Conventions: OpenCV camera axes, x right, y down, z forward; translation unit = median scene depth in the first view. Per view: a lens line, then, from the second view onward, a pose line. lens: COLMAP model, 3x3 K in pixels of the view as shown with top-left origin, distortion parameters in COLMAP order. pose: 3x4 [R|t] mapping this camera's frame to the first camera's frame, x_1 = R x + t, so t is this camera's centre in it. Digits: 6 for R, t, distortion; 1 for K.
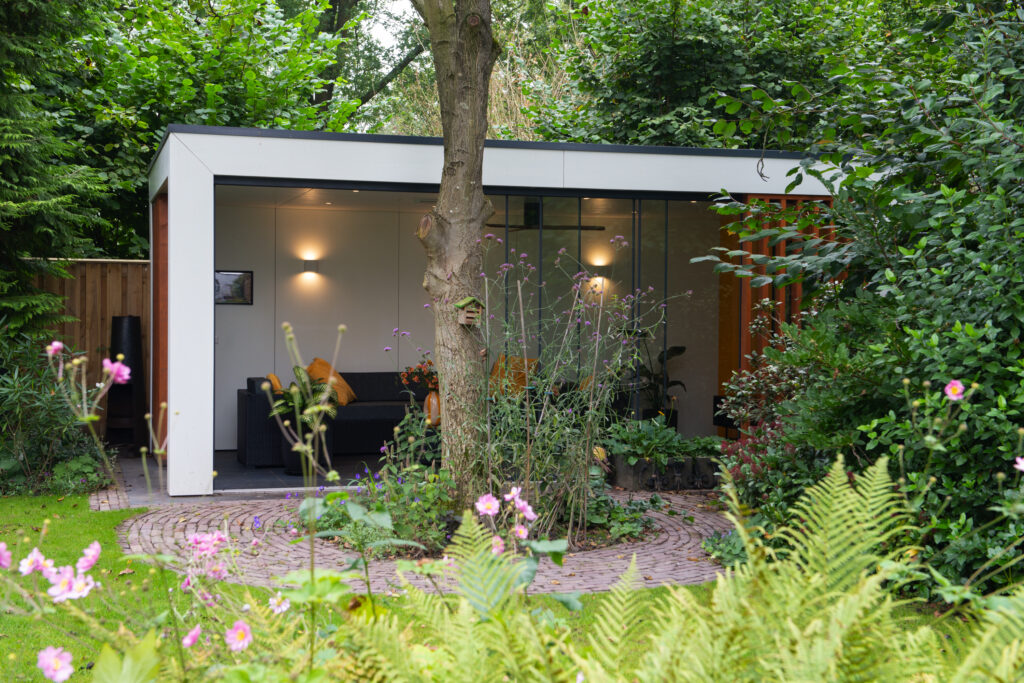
lens RADIAL K [[1476.7, 0, 512.0], [0, 1476.7, 341.5], [0, 0, 1]] dist [0.132772, -0.062523]
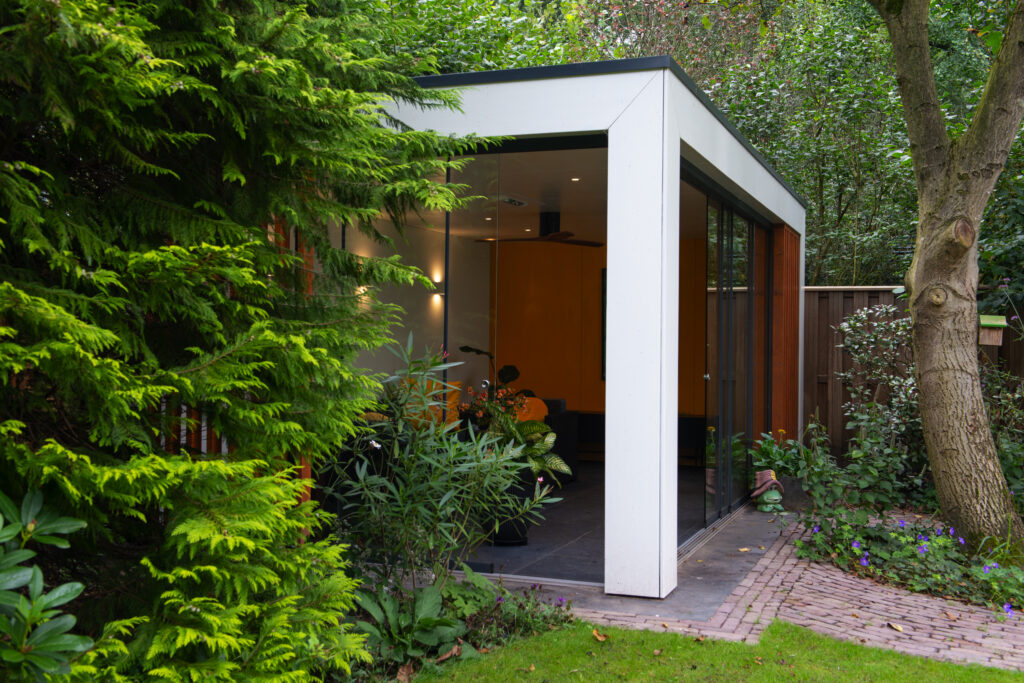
lens RADIAL K [[1095.5, 0, 512.0], [0, 1095.5, 341.5], [0, 0, 1]] dist [0.059506, 0.005752]
pose [[0.604834, -0.001322, 0.796350, -0.642351], [0.009512, 0.999939, -0.005564, -0.011556], [-0.796294, 0.010940, 0.604810, 0.712949]]
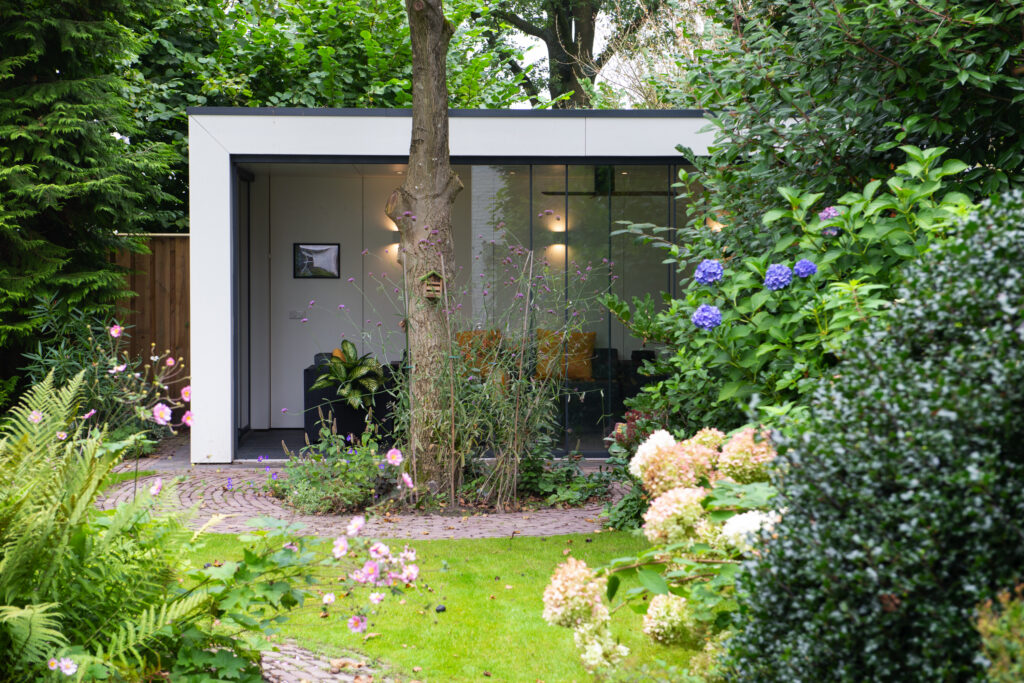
lens RADIAL K [[1968.5, 0, 512.0], [0, 1968.5, 341.5], [0, 0, 1]] dist [0.326248, -2.747549]
pose [[0.968874, -0.000347, -0.247552, 0.316248], [0.002745, 0.999953, 0.009345, 0.005748], [0.247537, -0.009734, 0.968829, -0.275352]]
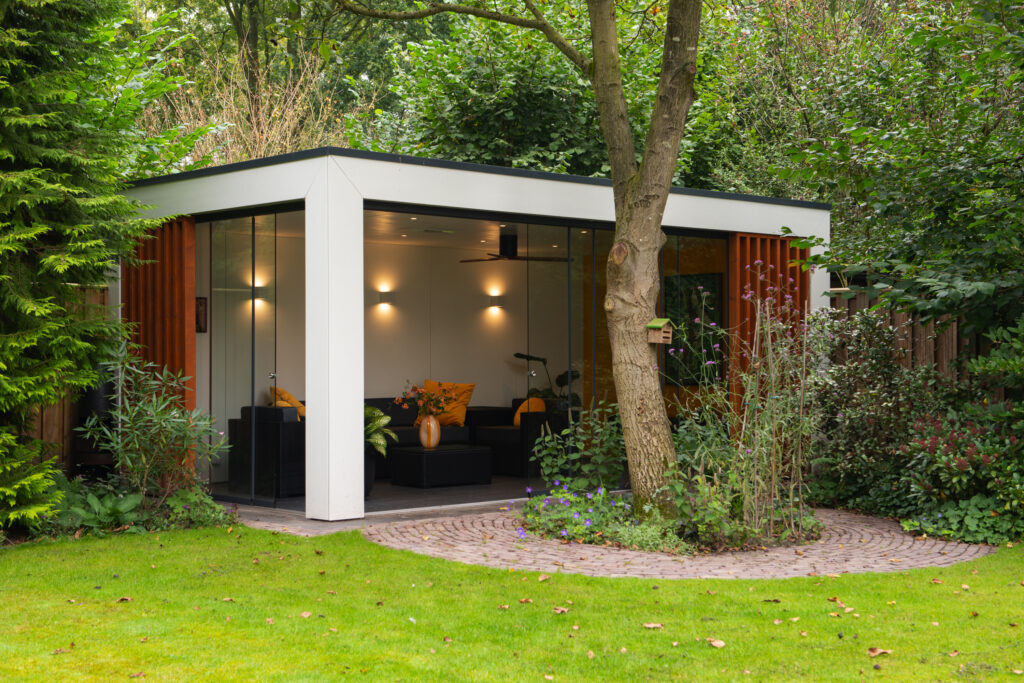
lens RADIAL K [[1476.8, 0, 522.9], [0, 1476.8, 347.2], [0, 0, 1]] dist [0.152388, -0.045638]
pose [[0.899534, -0.006113, 0.436809, -0.518521], [0.016533, 0.999662, -0.020057, 0.009841], [-0.436539, 0.025263, 0.899331, 0.050823]]
